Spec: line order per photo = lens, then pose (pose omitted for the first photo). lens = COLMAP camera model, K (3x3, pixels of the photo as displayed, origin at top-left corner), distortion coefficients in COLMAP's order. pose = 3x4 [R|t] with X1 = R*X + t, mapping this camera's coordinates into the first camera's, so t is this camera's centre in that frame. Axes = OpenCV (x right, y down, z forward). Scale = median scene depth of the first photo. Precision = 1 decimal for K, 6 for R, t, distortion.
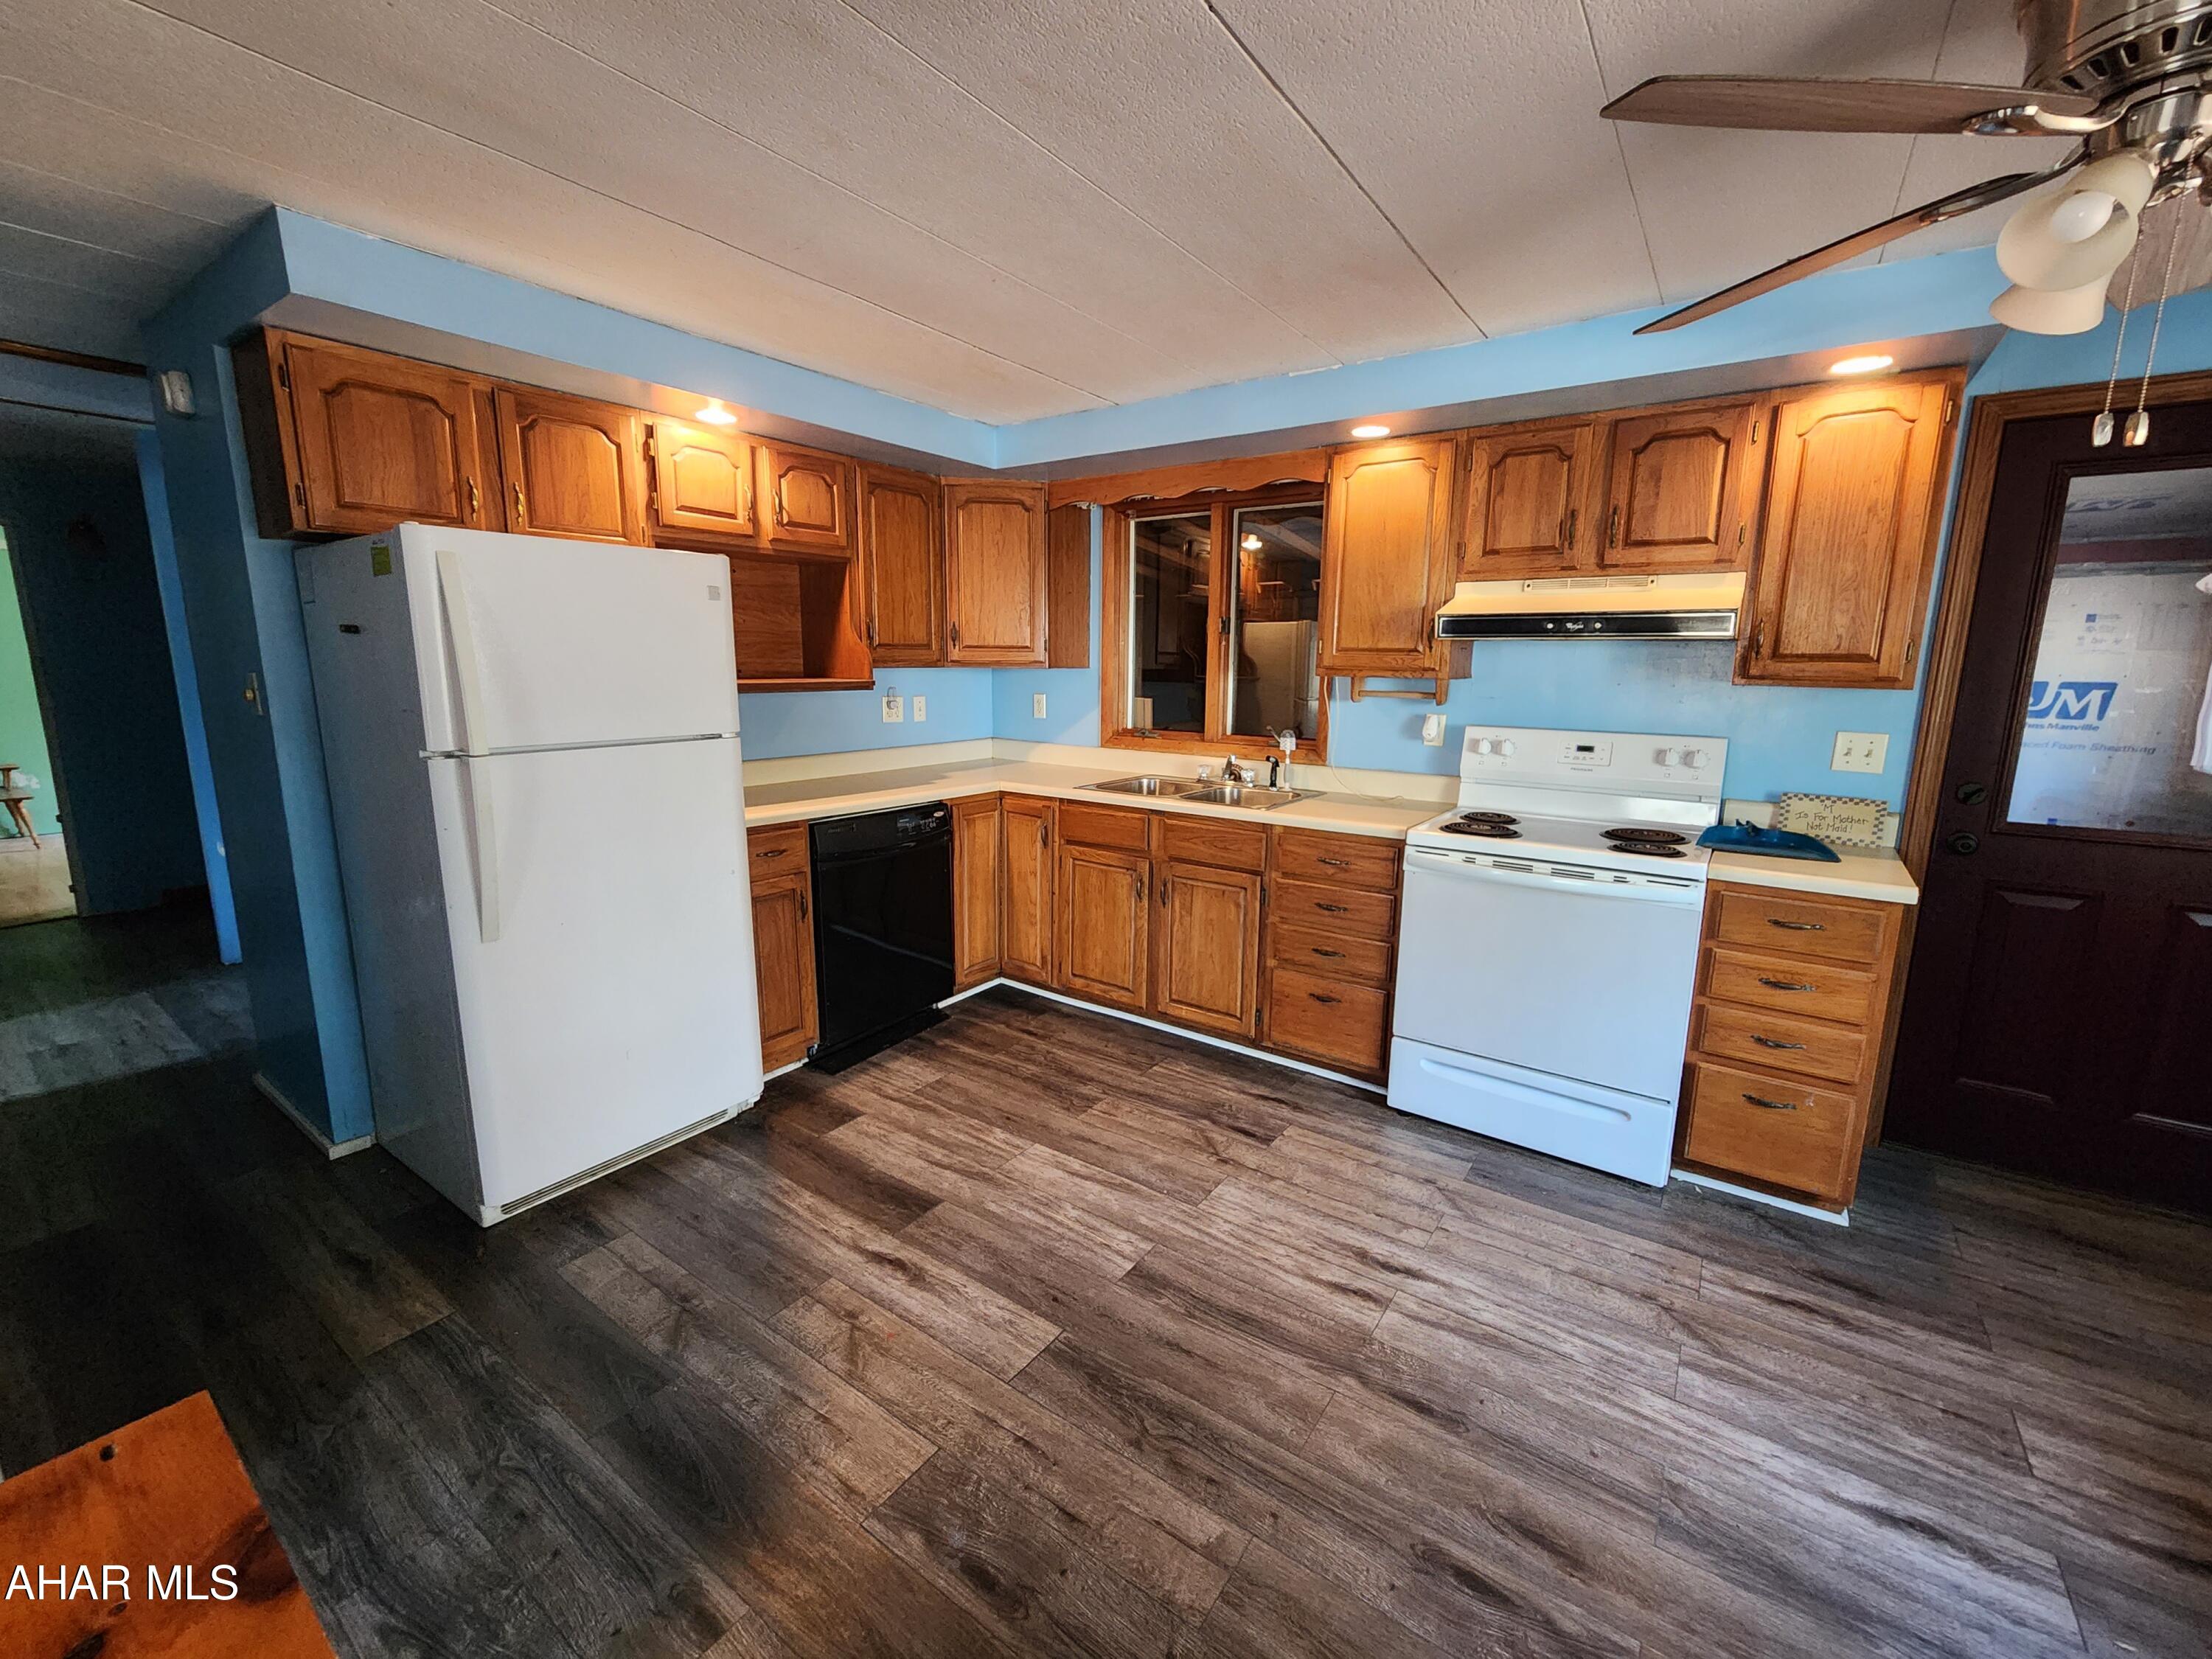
lens RADIAL K [[910.1, 0, 1112.0], [0, 910.1, 823.8], [0, 0, 1]] dist [0.001276, -0.000767]
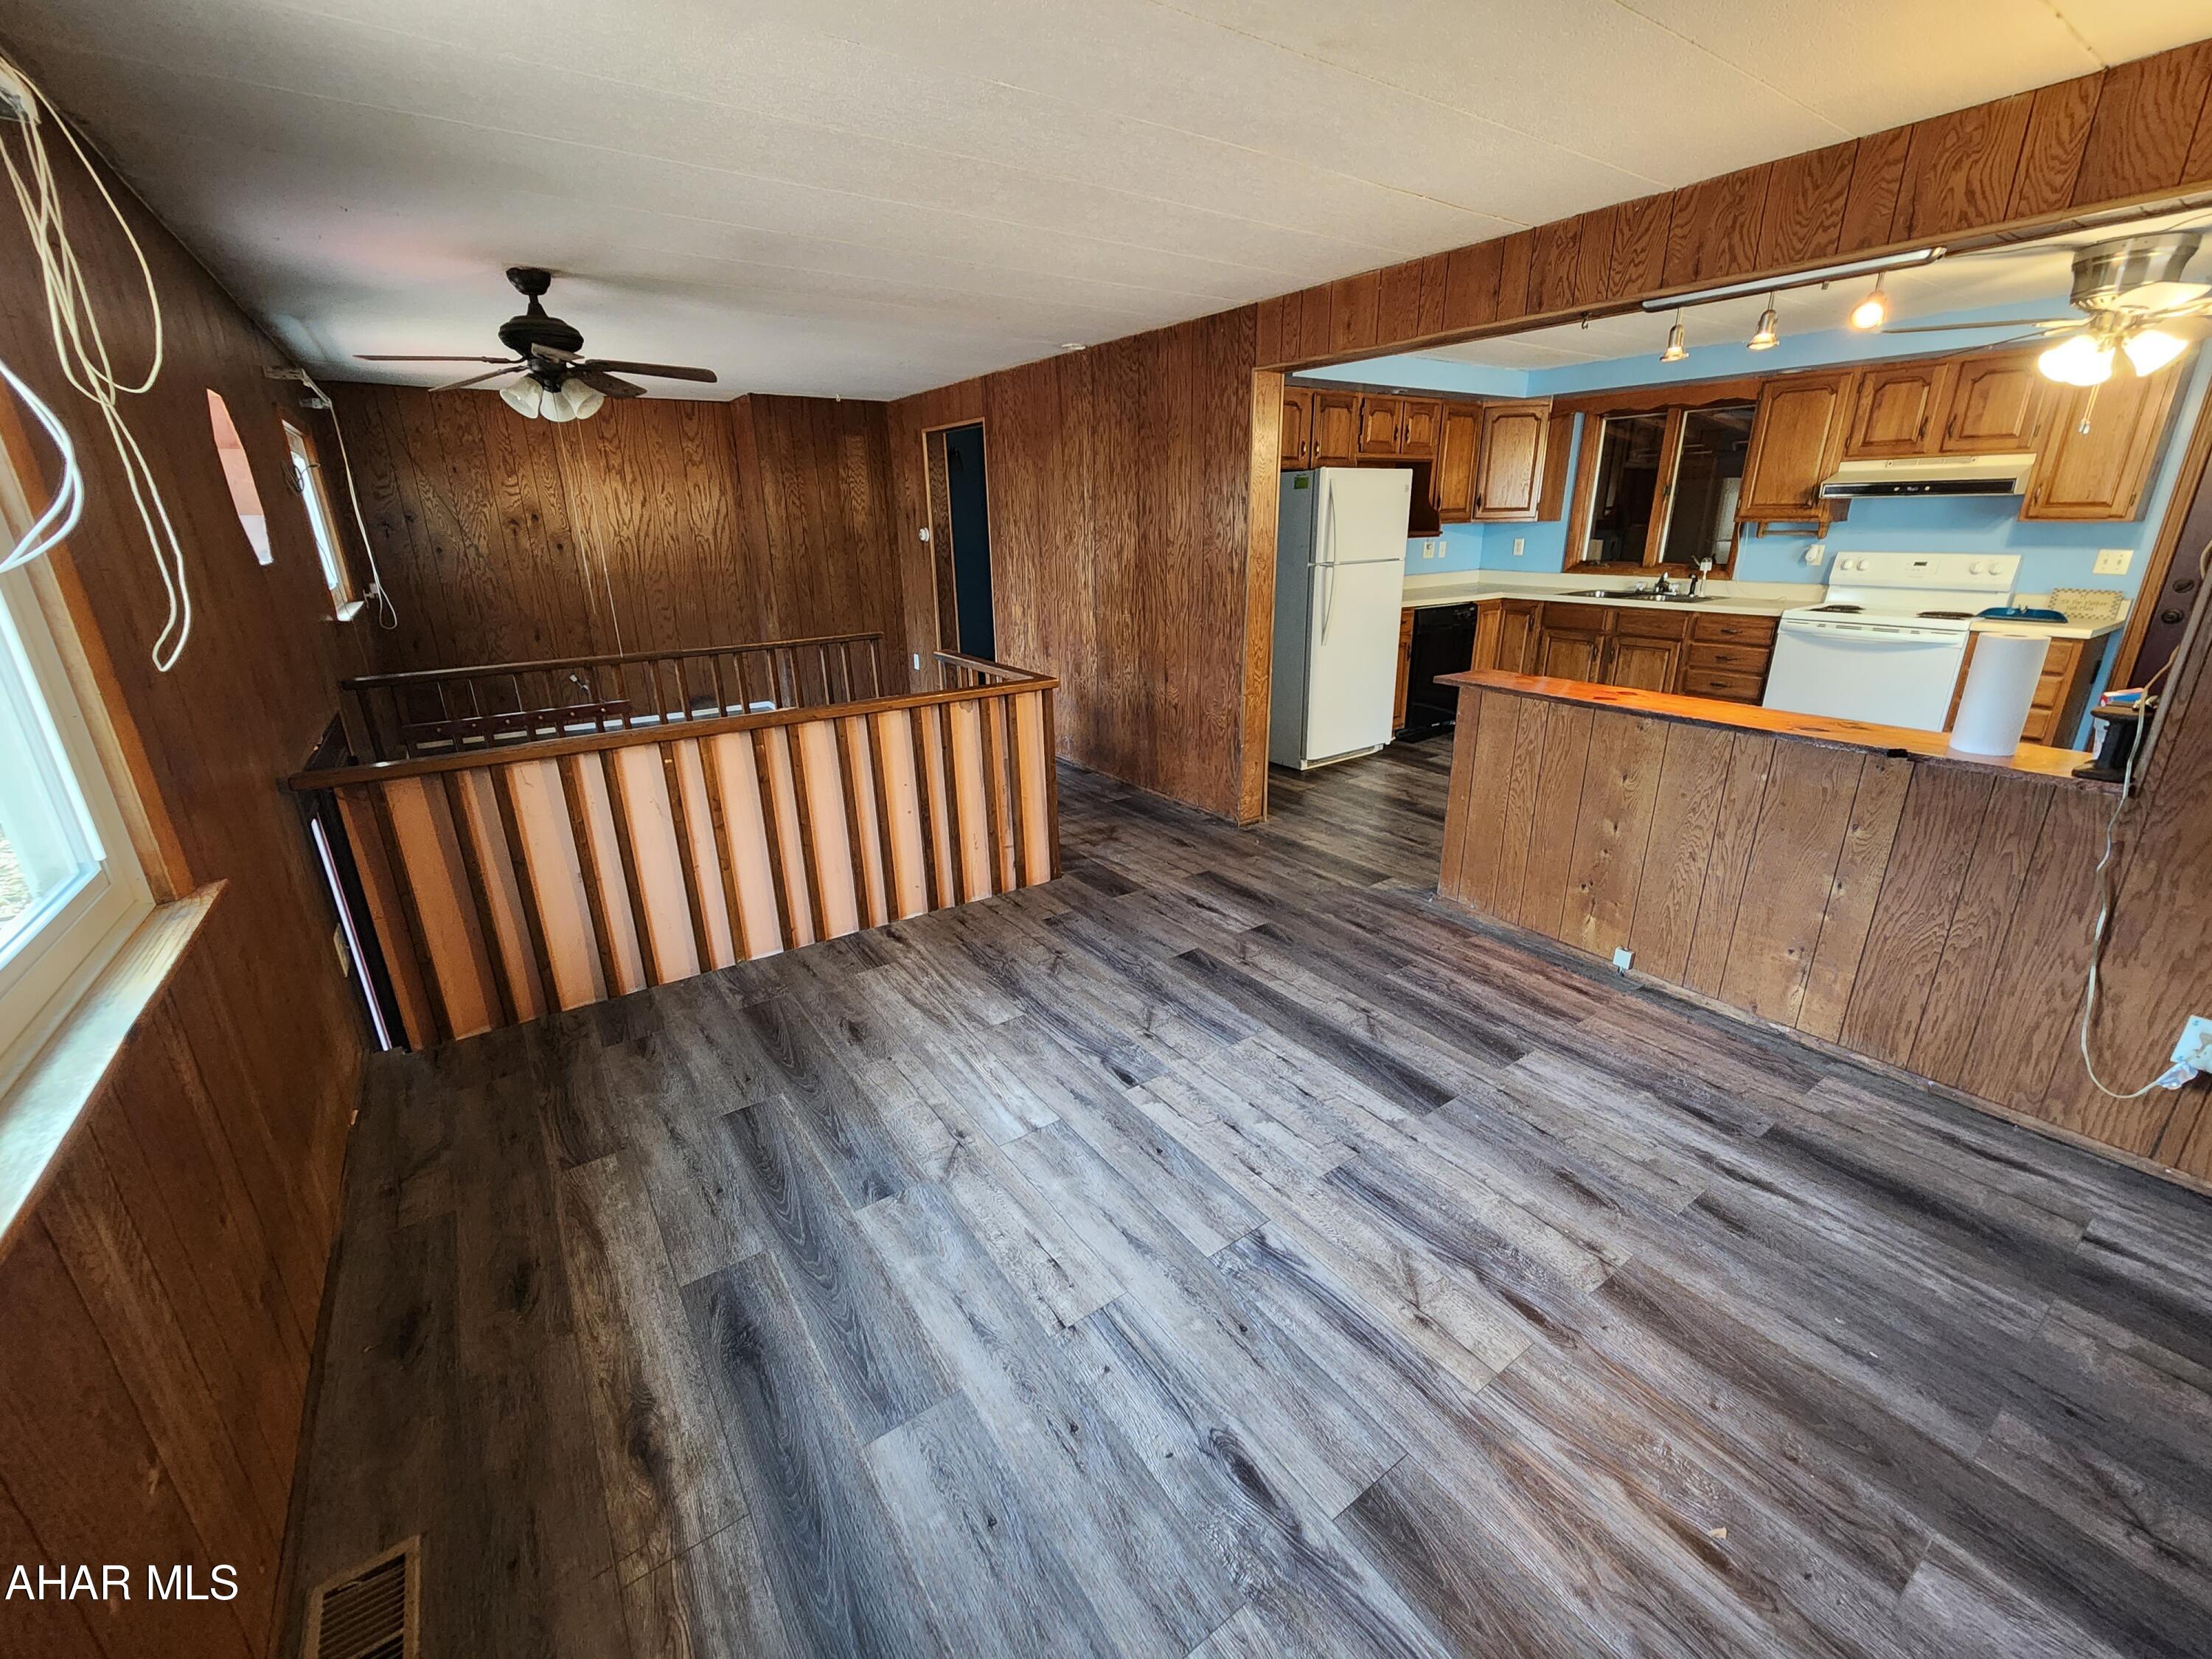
lens RADIAL K [[905.3, 0, 1105.1], [0, 905.3, 822.3], [0, 0, 1]] dist [-0.000256, -0.000689]
pose [[0.939774, 0.083990, -0.331315, -0.341011], [-0.033595, 0.987342, 0.155006, 0.210428], [0.340140, -0.134540, 0.930701, -1.307758]]
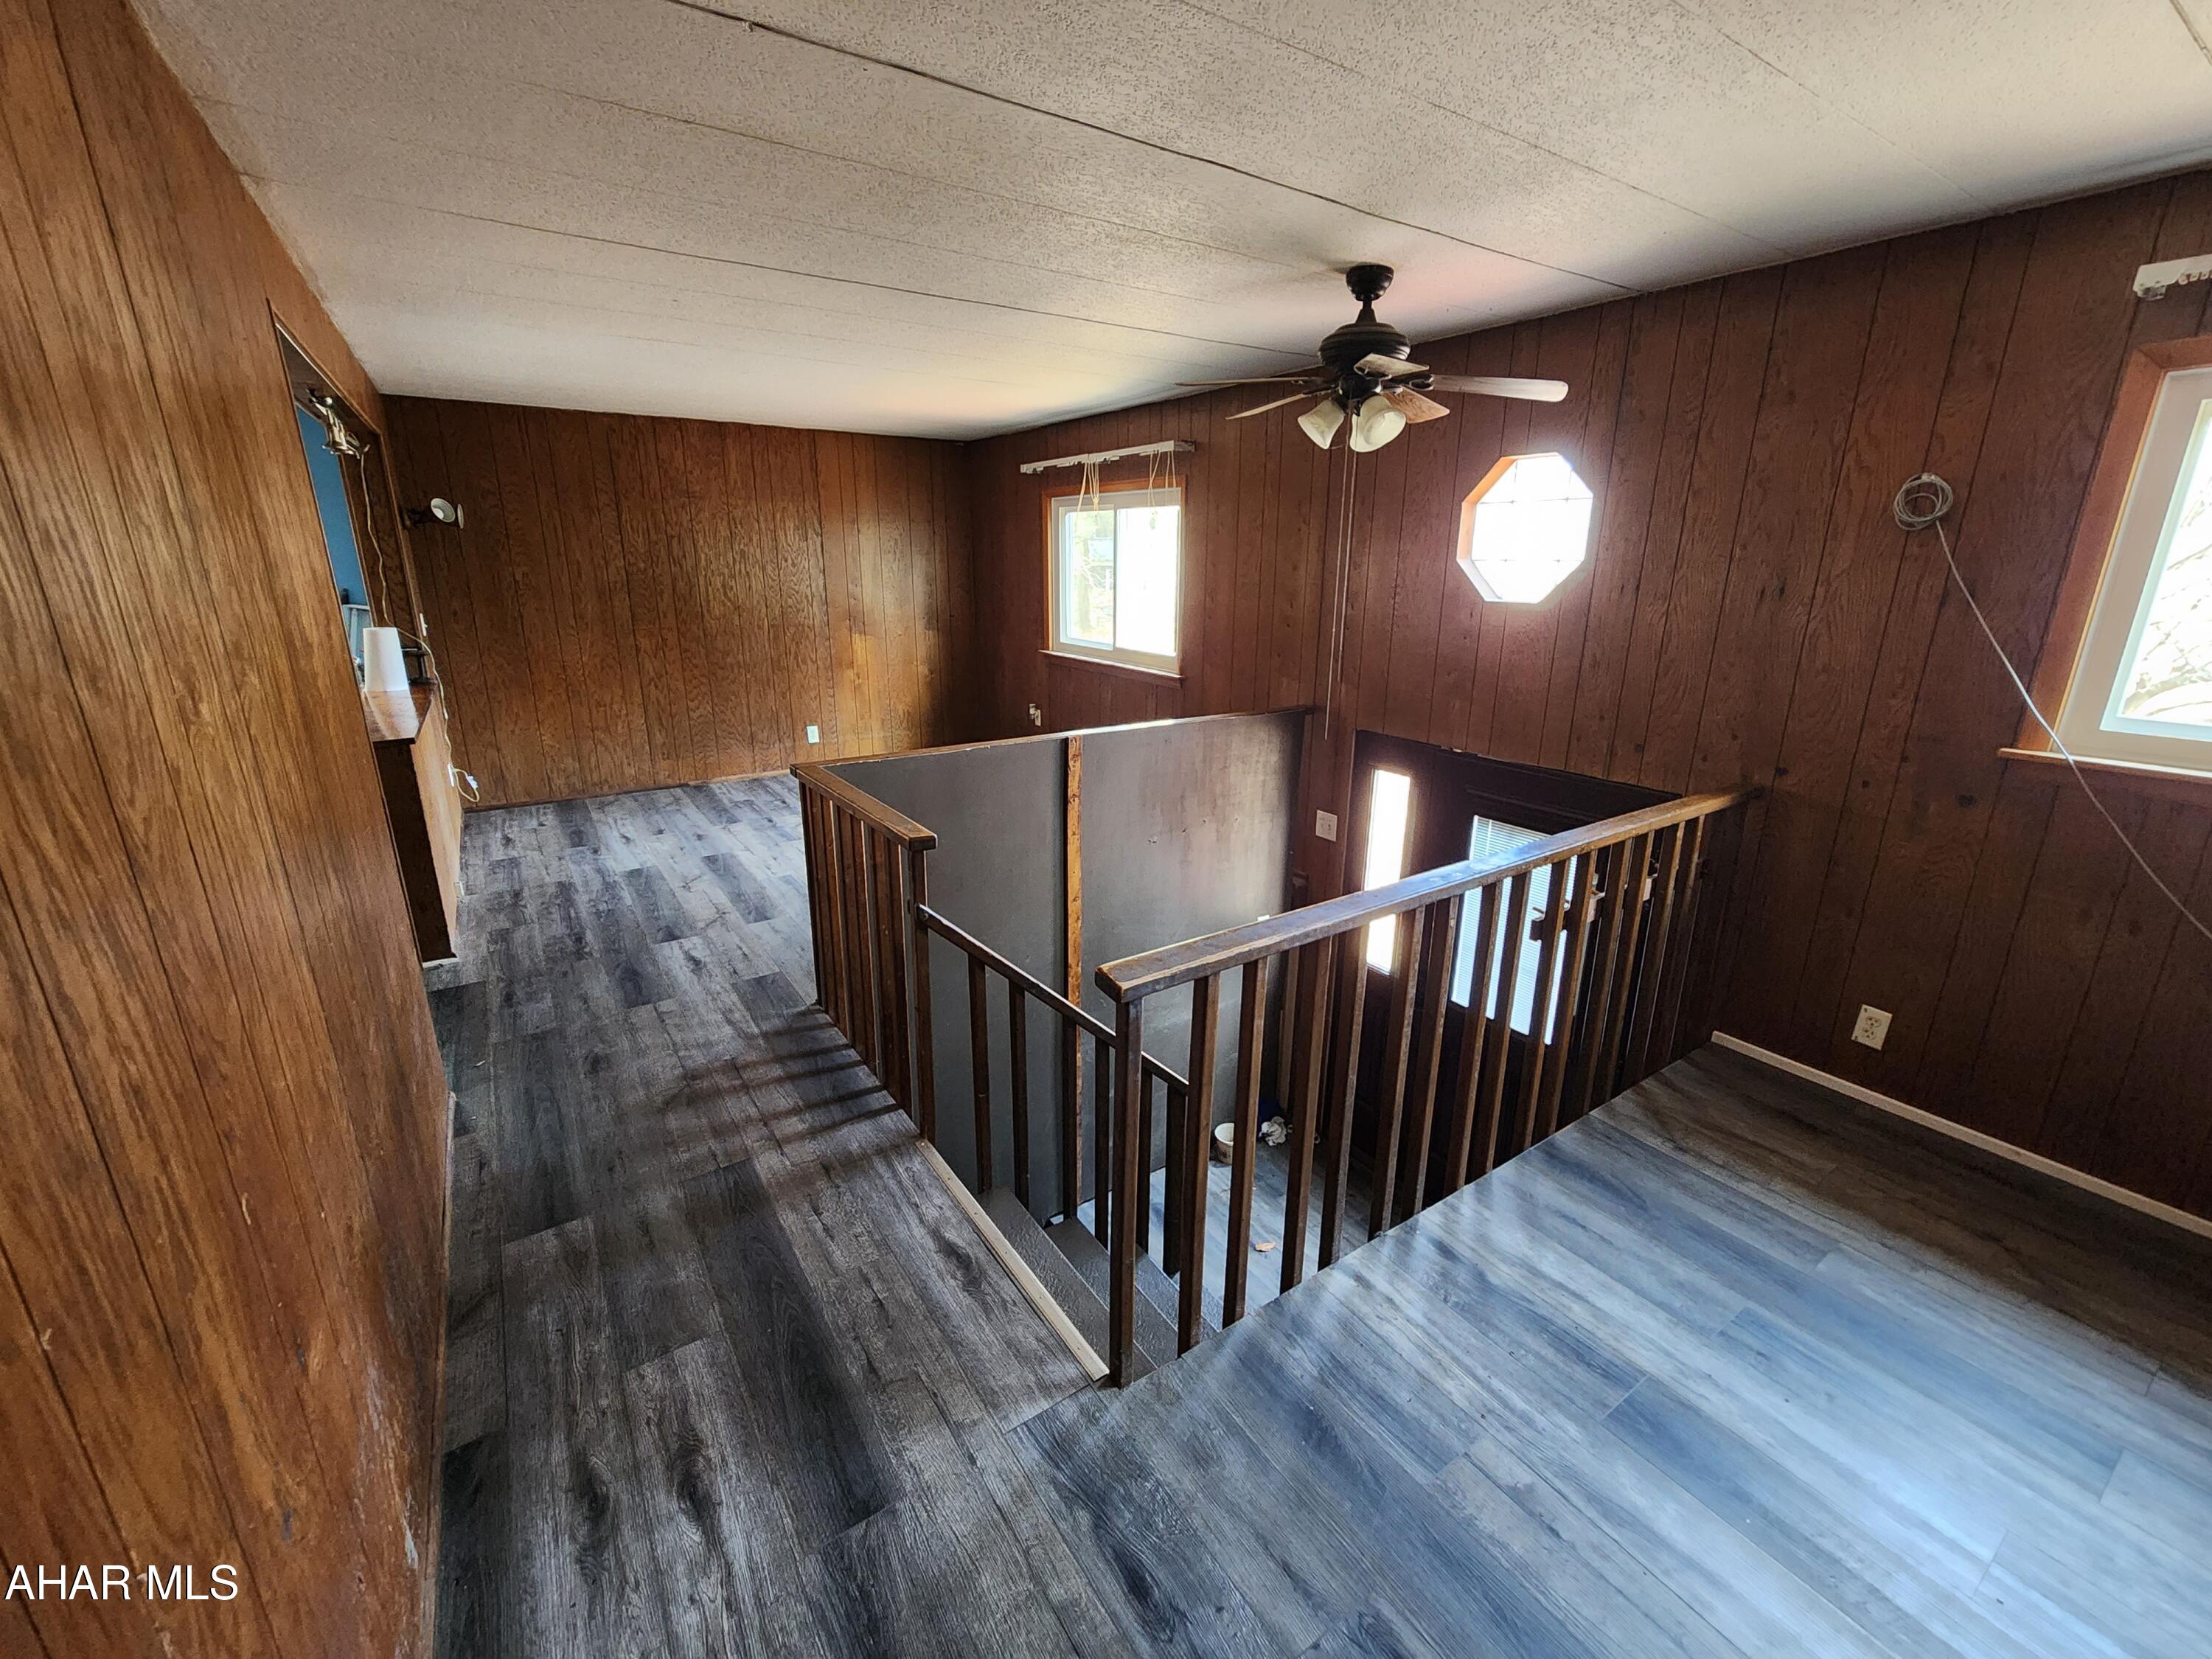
lens RADIAL K [[905.3, 0, 1105.1], [0, 905.3, 822.3], [0, 0, 1]] dist [-0.000256, -0.000689]
pose [[-0.933408, -0.120288, 0.338053, -1.725558], [0.044117, 0.896514, 0.440814, -0.232074], [-0.356094, 0.426373, -0.831506, 0.952848]]
